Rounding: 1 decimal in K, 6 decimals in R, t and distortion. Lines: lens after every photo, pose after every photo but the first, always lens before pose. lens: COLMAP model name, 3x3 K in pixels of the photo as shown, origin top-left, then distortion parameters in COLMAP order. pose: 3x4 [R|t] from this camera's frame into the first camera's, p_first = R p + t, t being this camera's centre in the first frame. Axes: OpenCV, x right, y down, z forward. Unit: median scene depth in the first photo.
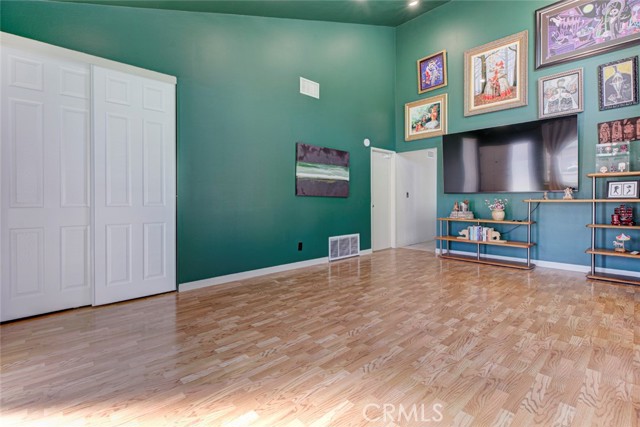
lens RADIAL K [[286.5, 0, 321.8], [0, 286.5, 200.5], [0, 0, 1]] dist [-0.001788, 0.000450]
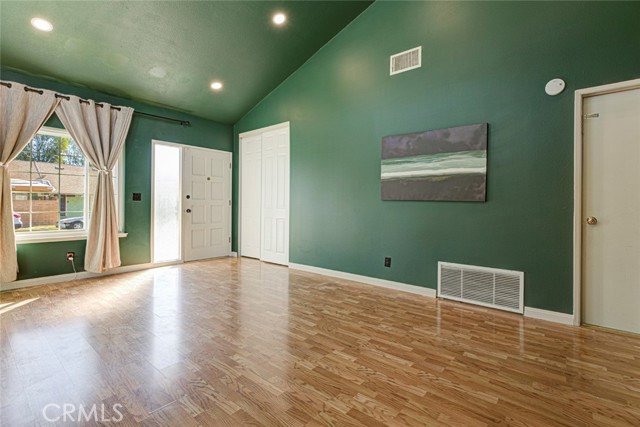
lens RADIAL K [[289.6, 0, 317.4], [0, 289.6, 208.8], [0, 0, 1]] dist [0.001992, 0.000091]
pose [[0.154606, 0.005603, -0.987960, 0.657613], [-0.021255, 0.999771, 0.002343, 0.008883], [0.987748, 0.020637, 0.154690, 0.614439]]
